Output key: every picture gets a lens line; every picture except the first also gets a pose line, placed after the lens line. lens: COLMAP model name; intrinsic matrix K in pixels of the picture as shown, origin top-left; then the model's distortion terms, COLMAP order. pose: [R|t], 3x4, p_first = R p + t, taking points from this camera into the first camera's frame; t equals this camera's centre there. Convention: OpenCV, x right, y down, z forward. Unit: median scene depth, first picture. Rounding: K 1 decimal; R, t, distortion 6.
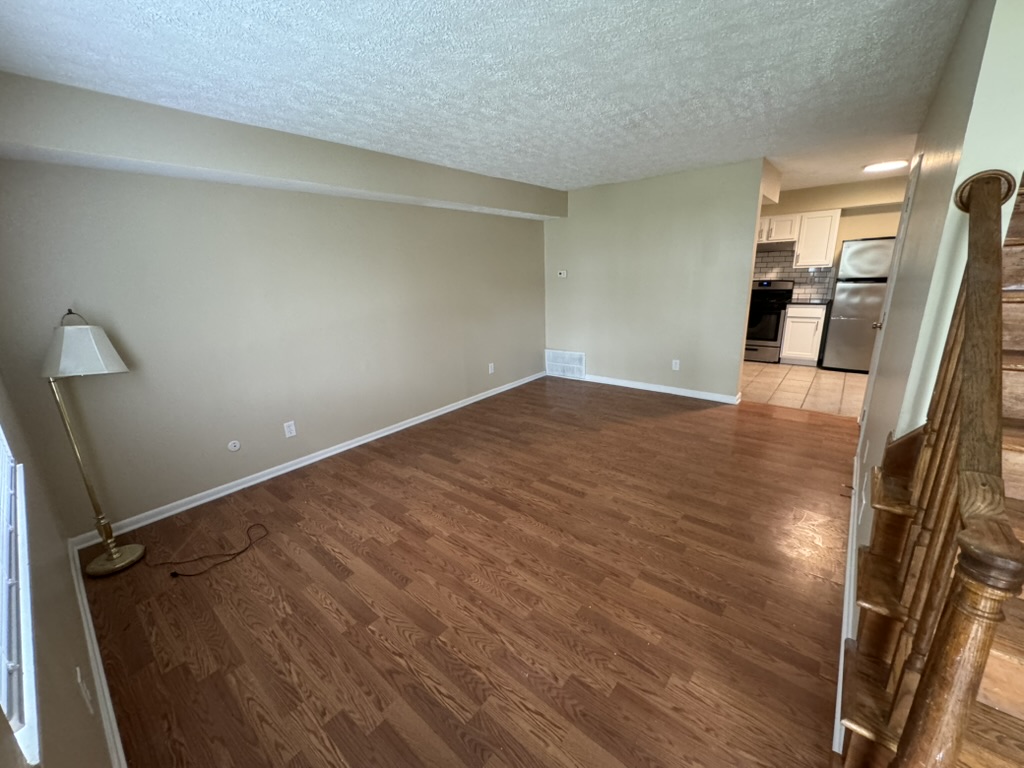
lens RADIAL K [[408.9, 0, 512.0], [0, 408.9, 384.0], [0, 0, 1]] dist [-0.003183, 0.000283]
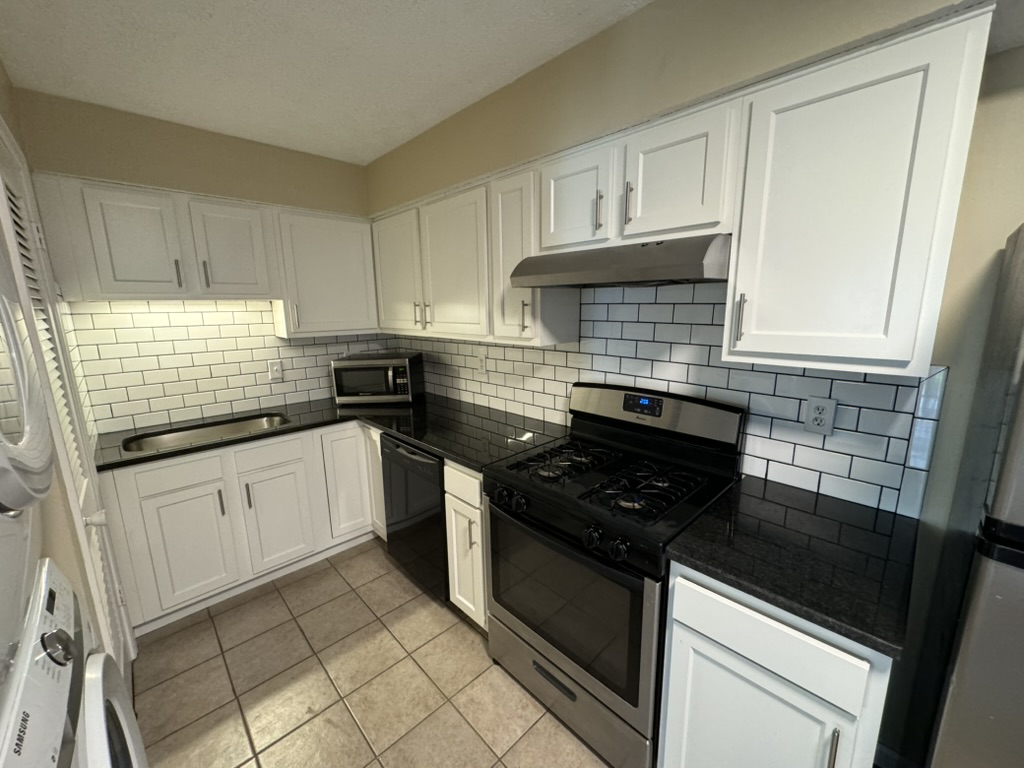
lens RADIAL K [[408.9, 0, 512.0], [0, 408.9, 384.0], [0, 0, 1]] dist [-0.003183, 0.000283]
pose [[0.993622, 0.045234, -0.103296, 0.599070], [-0.053426, 0.995524, -0.077961, -0.248029], [0.099307, 0.082983, 0.991591, 0.775147]]
